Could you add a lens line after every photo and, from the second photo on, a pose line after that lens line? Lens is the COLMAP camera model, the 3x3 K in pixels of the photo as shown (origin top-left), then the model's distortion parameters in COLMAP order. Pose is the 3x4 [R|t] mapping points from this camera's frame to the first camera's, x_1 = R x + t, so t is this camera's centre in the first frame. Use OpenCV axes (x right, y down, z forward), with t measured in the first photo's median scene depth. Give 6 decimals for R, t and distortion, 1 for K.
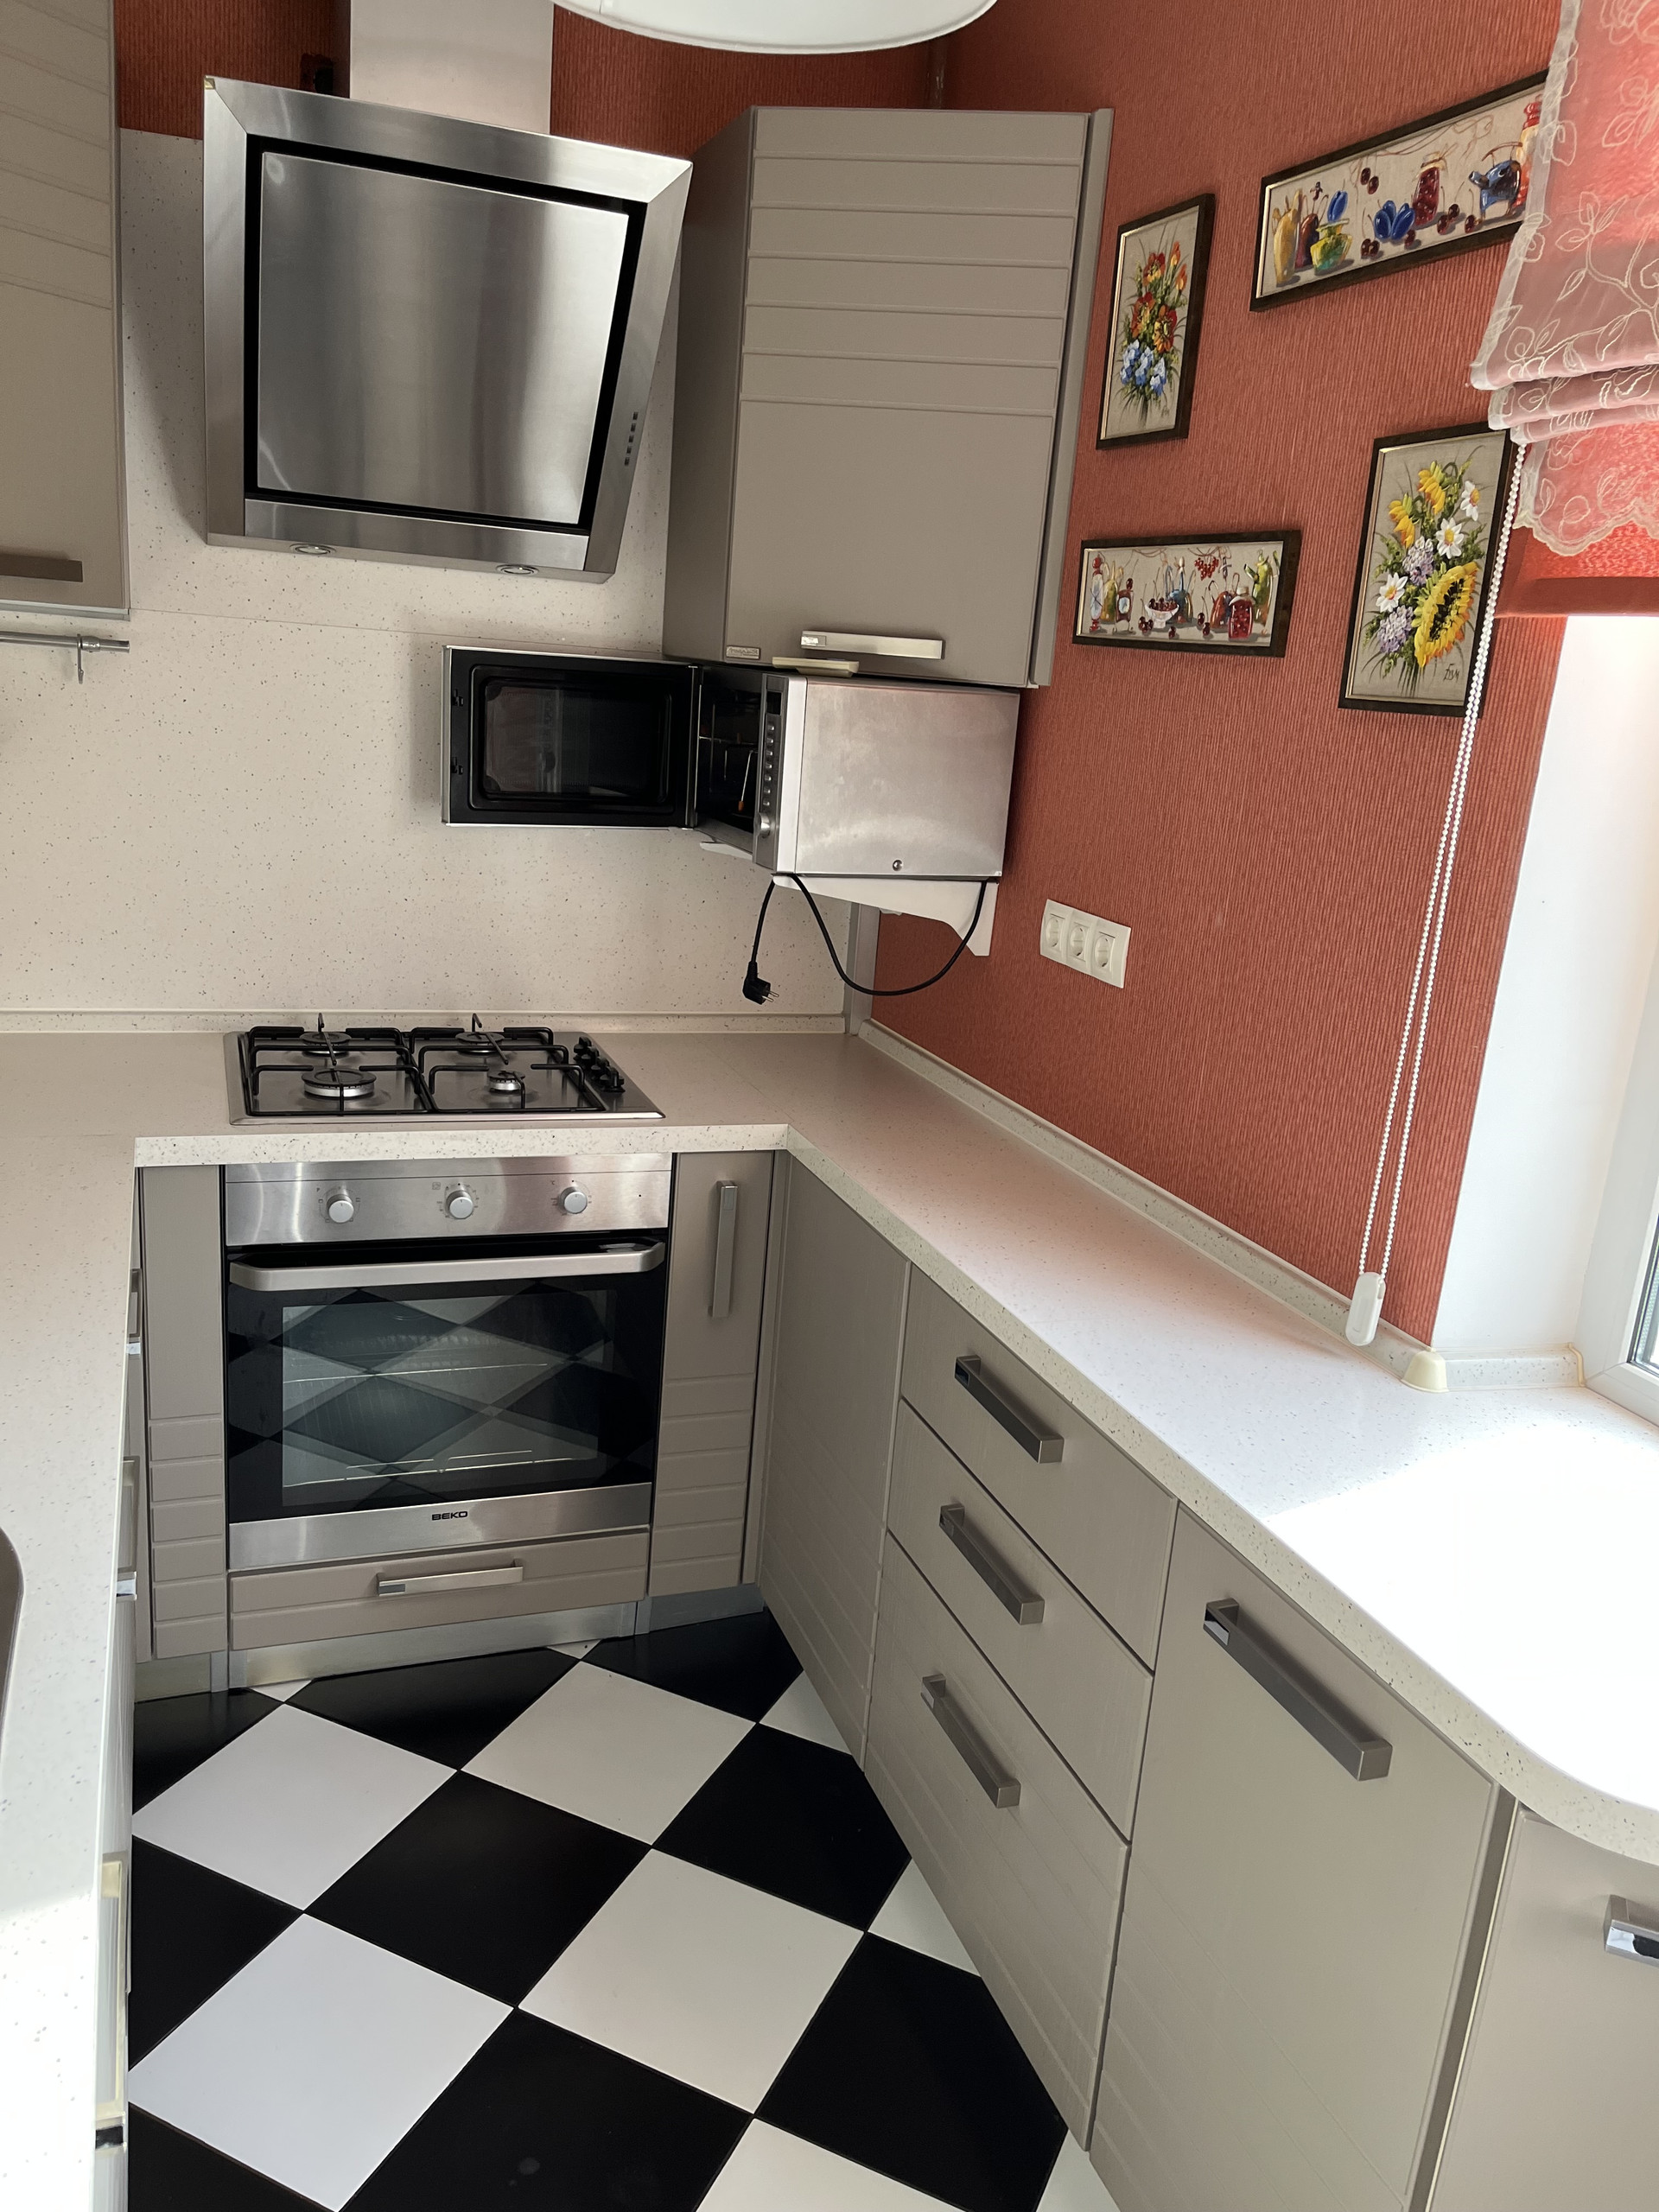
lens RADIAL K [[1663.5, 0, 825.6], [0, 1663.5, 1122.7], [0, 0, 1]] dist [0.068053, -0.098929]
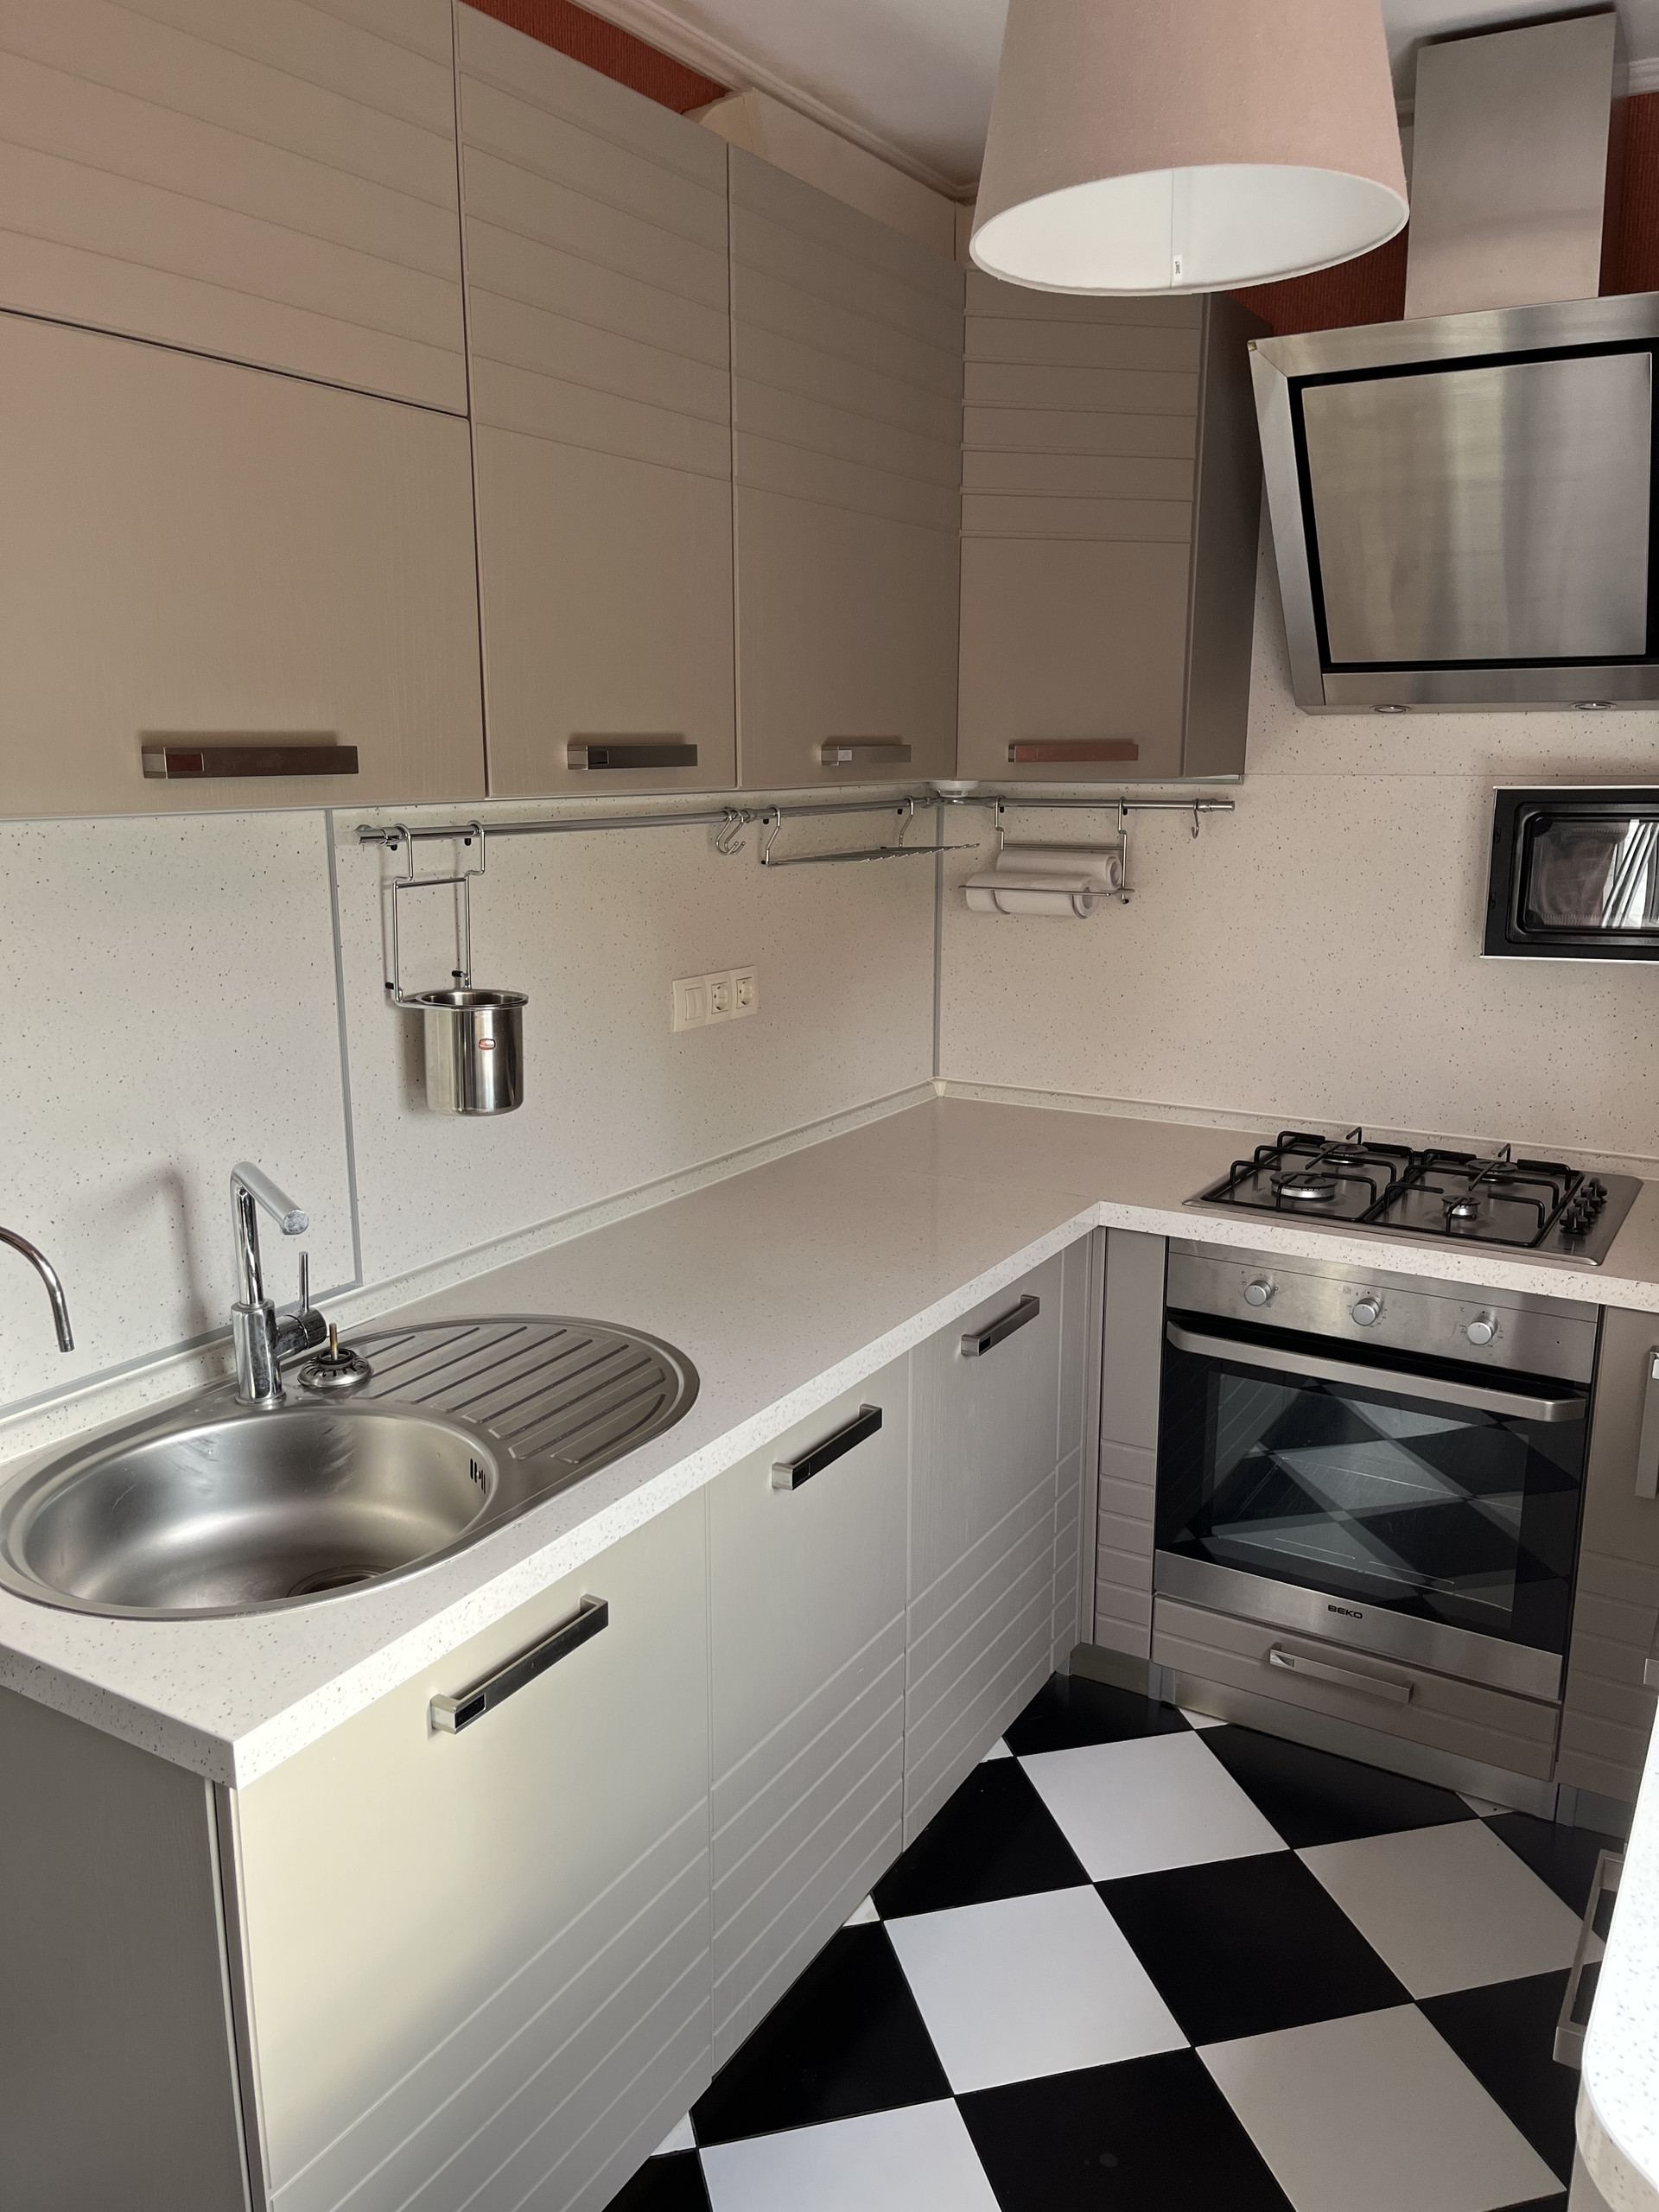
lens RADIAL K [[1663.5, 0, 824.1], [0, 1663.5, 1115.9], [0, 0, 1]] dist [0.068053, -0.098929]
pose [[0.619530, 0.092481, -0.779506, 0.358879], [-0.159295, 0.987185, -0.009484, -0.007889], [0.768640, 0.130047, 0.626323, 0.059932]]
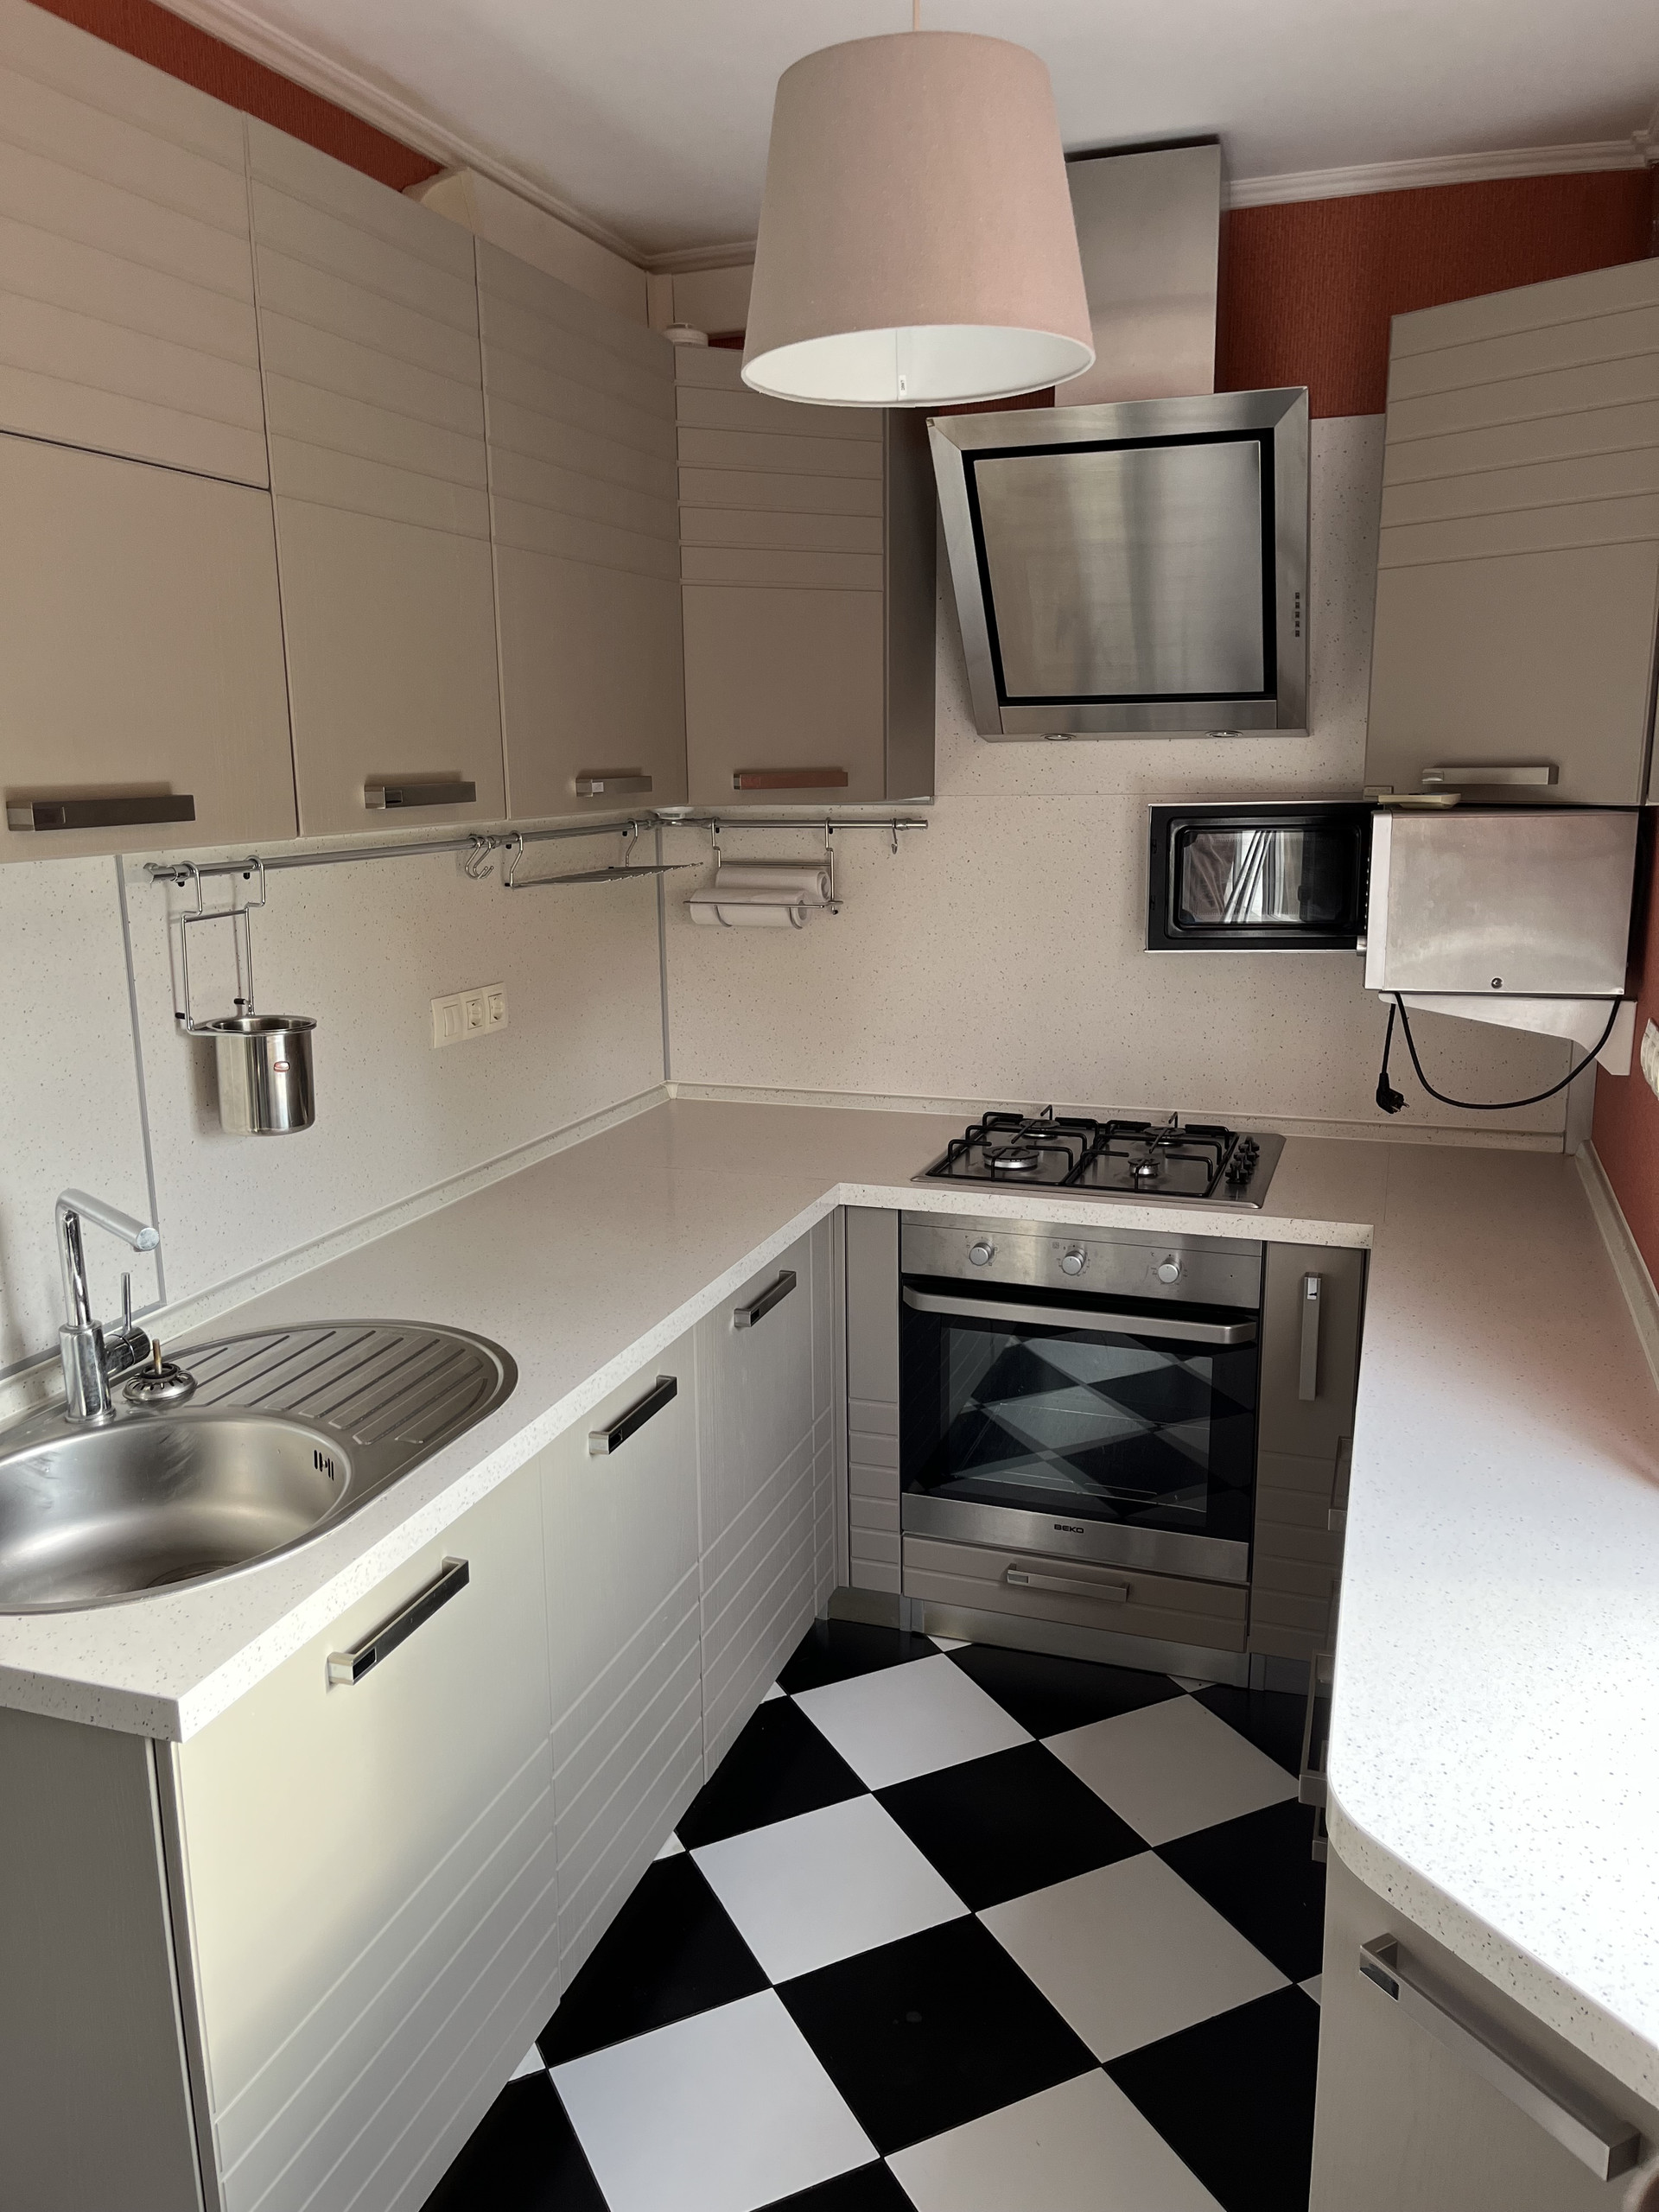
lens RADIAL K [[1663.5, 0, 827.4], [0, 1663.5, 1108.0], [0, 0, 1]] dist [0.068053, -0.098929]
pose [[0.768131, 0.046867, -0.638575, 0.387549], [-0.098342, 0.994120, -0.045332, 0.009222], [0.632695, 0.097620, 0.768224, -0.047368]]
